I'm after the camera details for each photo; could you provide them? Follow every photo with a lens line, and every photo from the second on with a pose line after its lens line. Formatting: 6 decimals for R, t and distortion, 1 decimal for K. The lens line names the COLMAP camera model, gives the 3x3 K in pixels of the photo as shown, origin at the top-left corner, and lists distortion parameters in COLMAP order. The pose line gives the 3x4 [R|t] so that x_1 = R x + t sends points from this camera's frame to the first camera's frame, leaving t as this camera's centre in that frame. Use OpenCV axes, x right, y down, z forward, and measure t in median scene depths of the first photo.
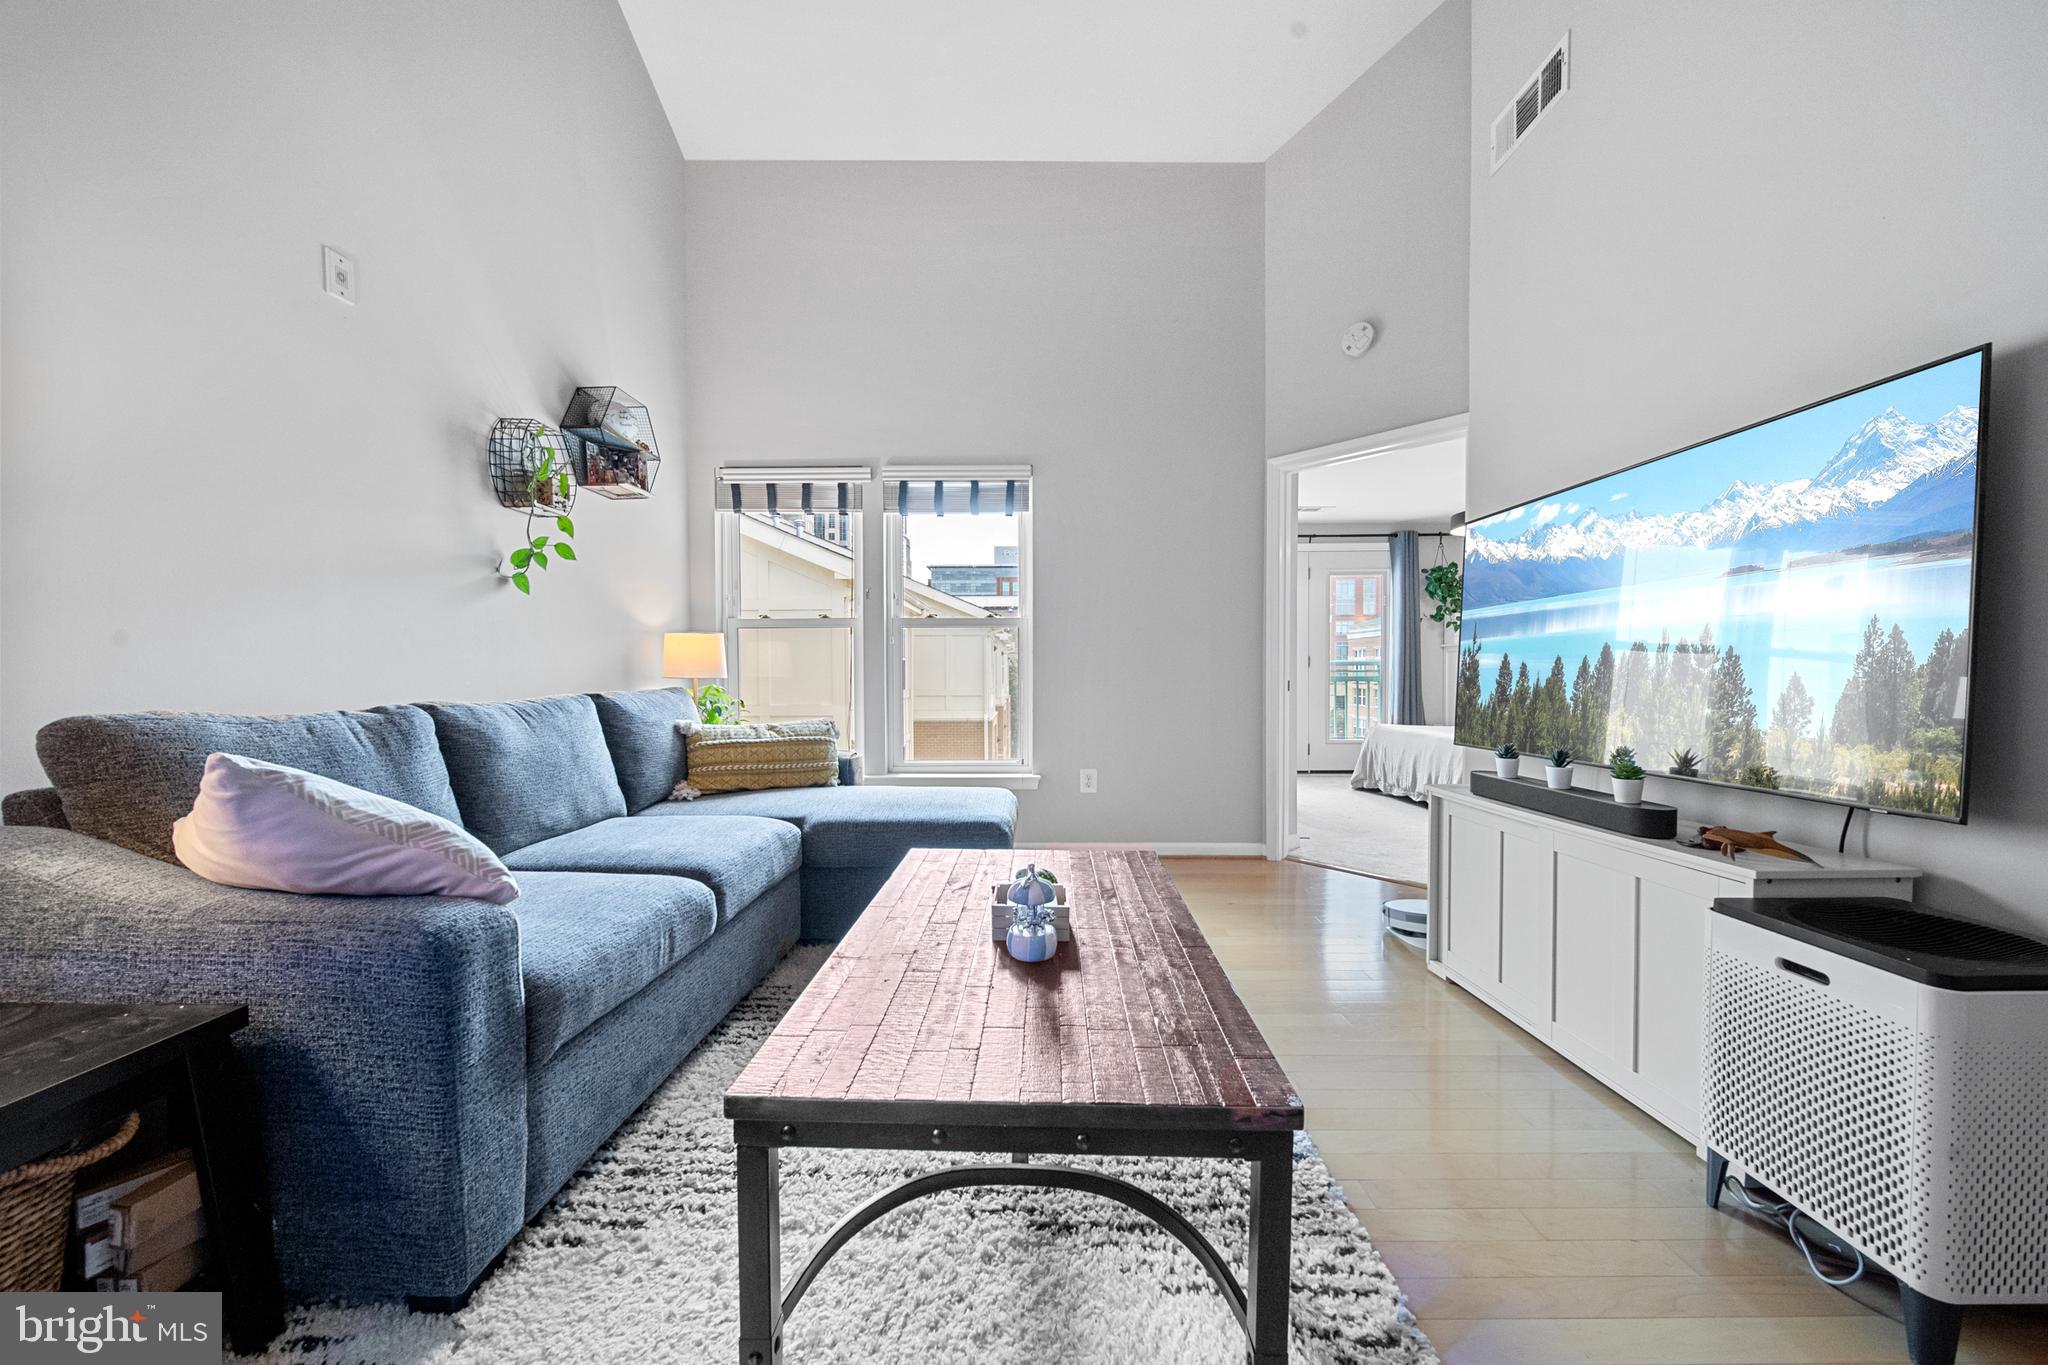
lens RADIAL K [[720.5, 0, 1025.0], [0, 720.5, 687.5], [0, 0, 1]] dist [-0.000202, -0.000154]
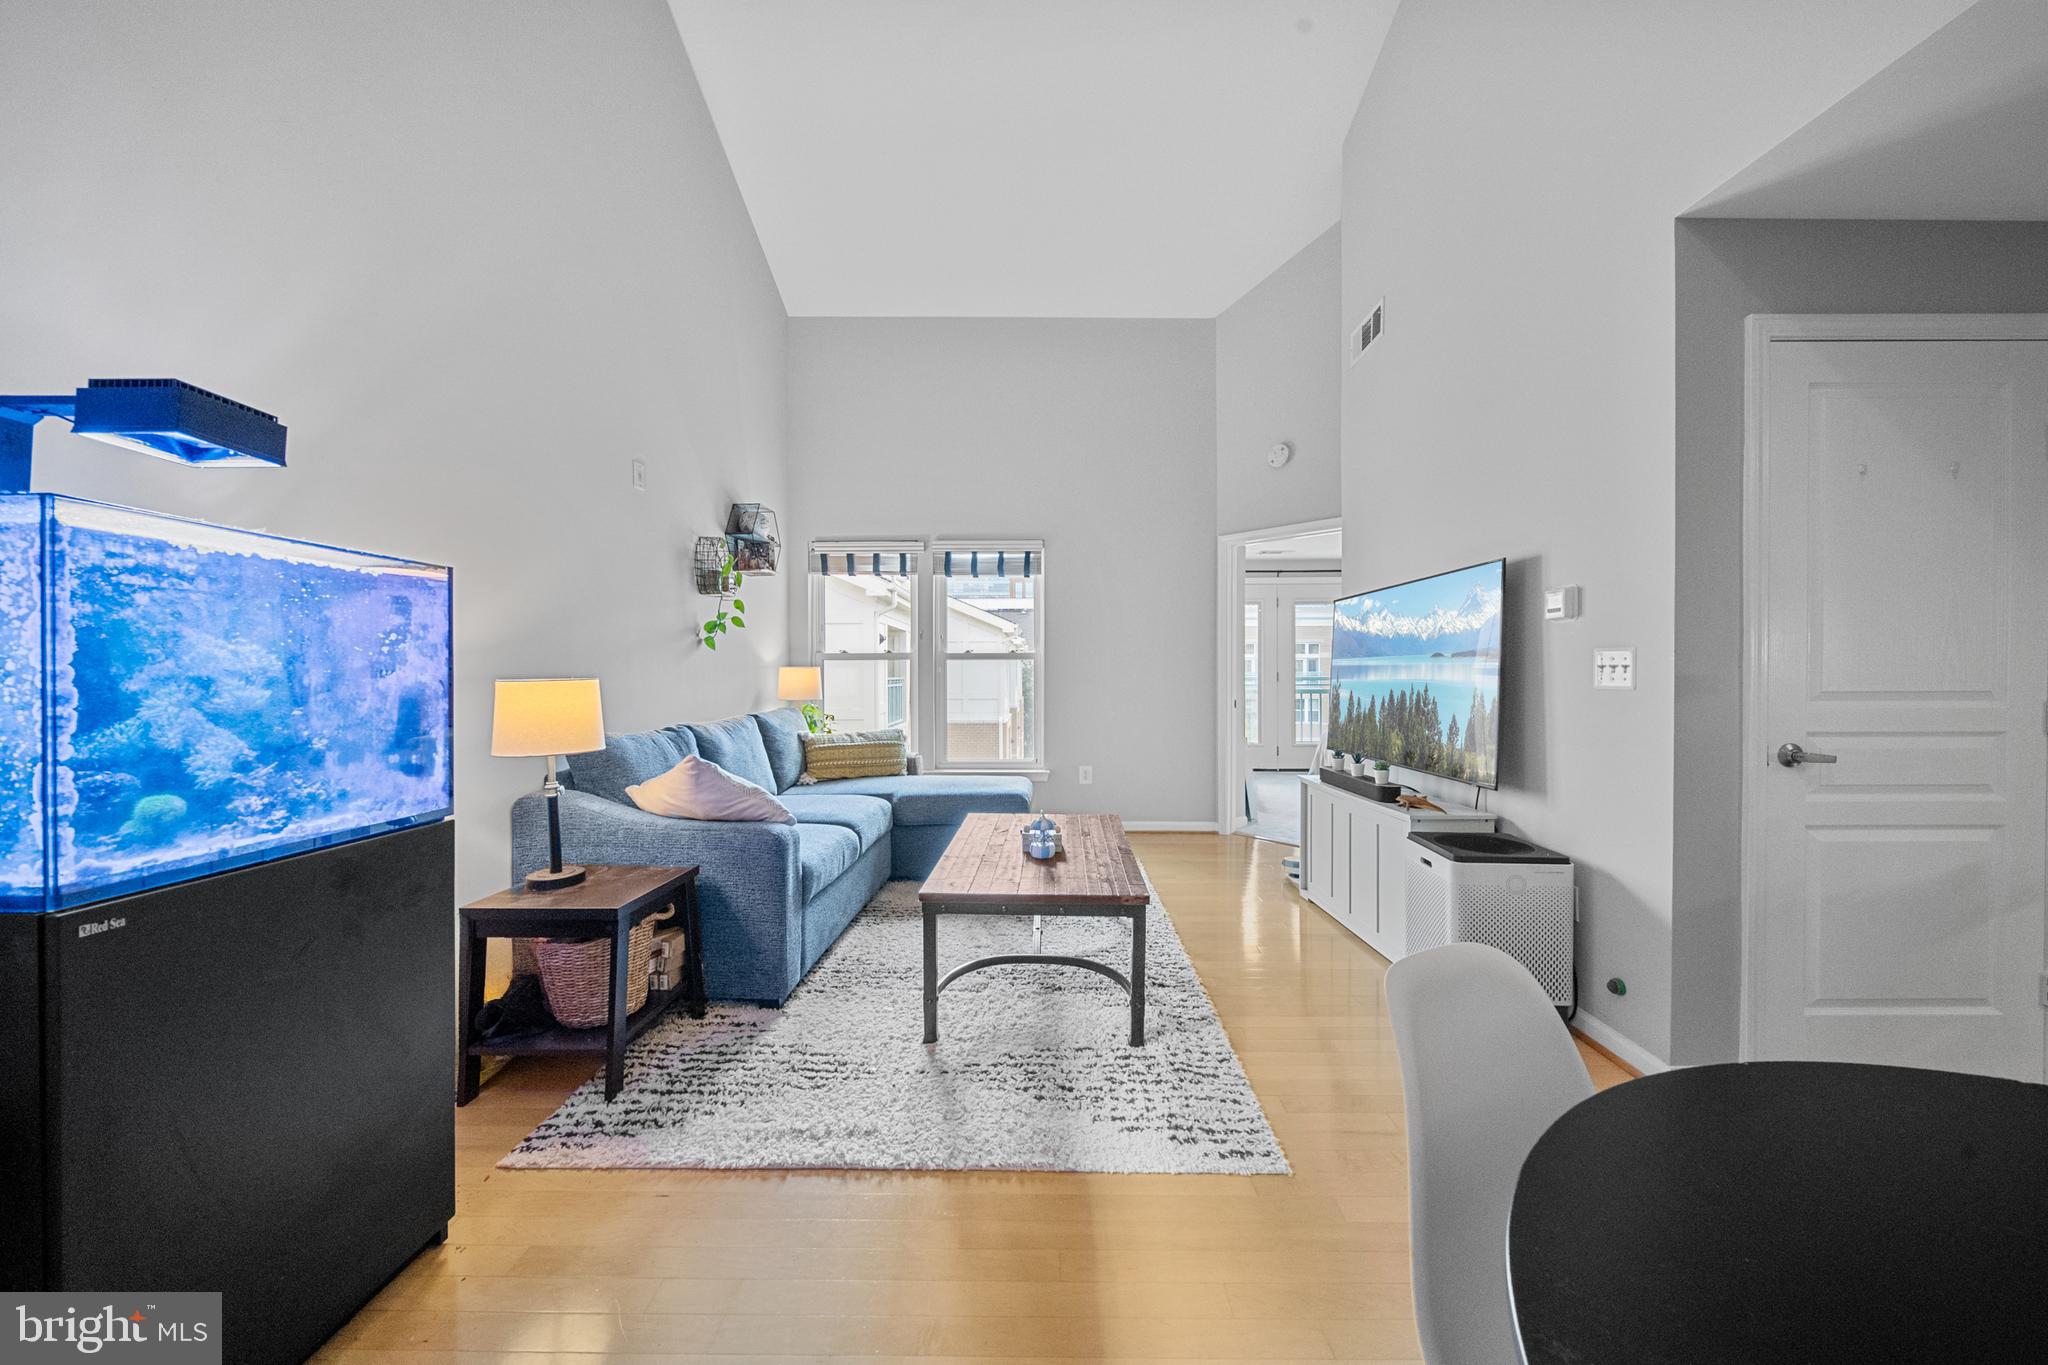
lens RADIAL K [[724.0, 0, 1037.0], [0, 724.0, 679.8], [0, 0, 1]] dist [-0.000081, -0.000092]
pose [[0.999999, 0.001574, -0.000388, -0.002861], [-0.001578, 0.999947, -0.010158, -0.052465], [0.000372, 0.010159, 0.999948, -0.544073]]
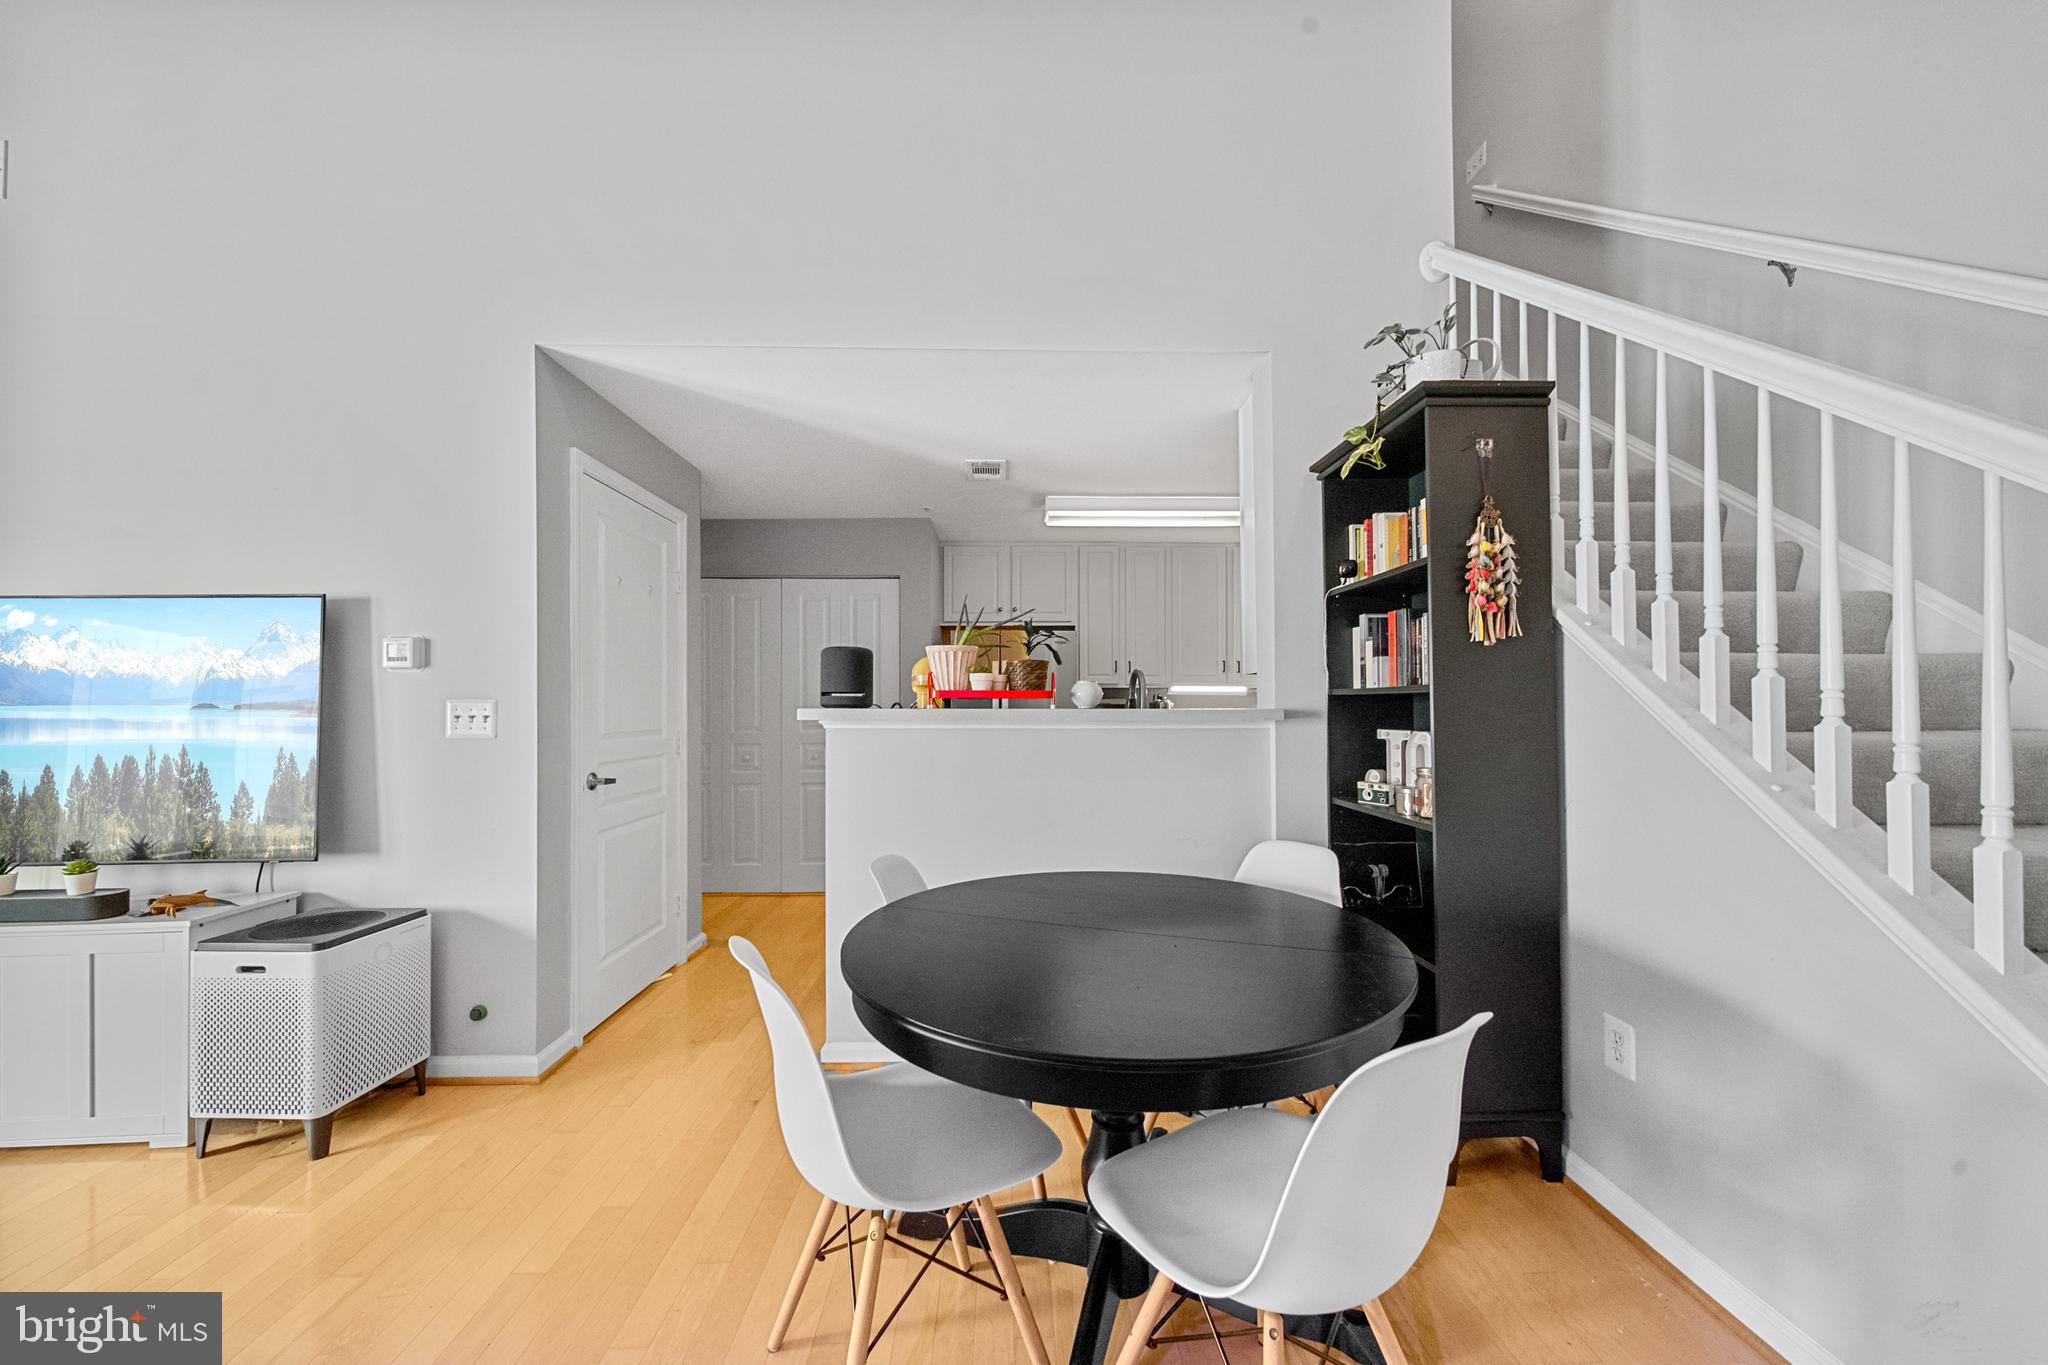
lens RADIAL K [[729.6, 0, 1022.7], [0, 729.6, 698.4], [0, 0, 1]] dist [-0.001329, -0.000295]
pose [[-0.032809, 0.012606, 0.999382, -0.283036], [0.027328, 0.999558, -0.011711, -0.072221], [-0.999088, 0.026927, -0.033139, -0.353399]]
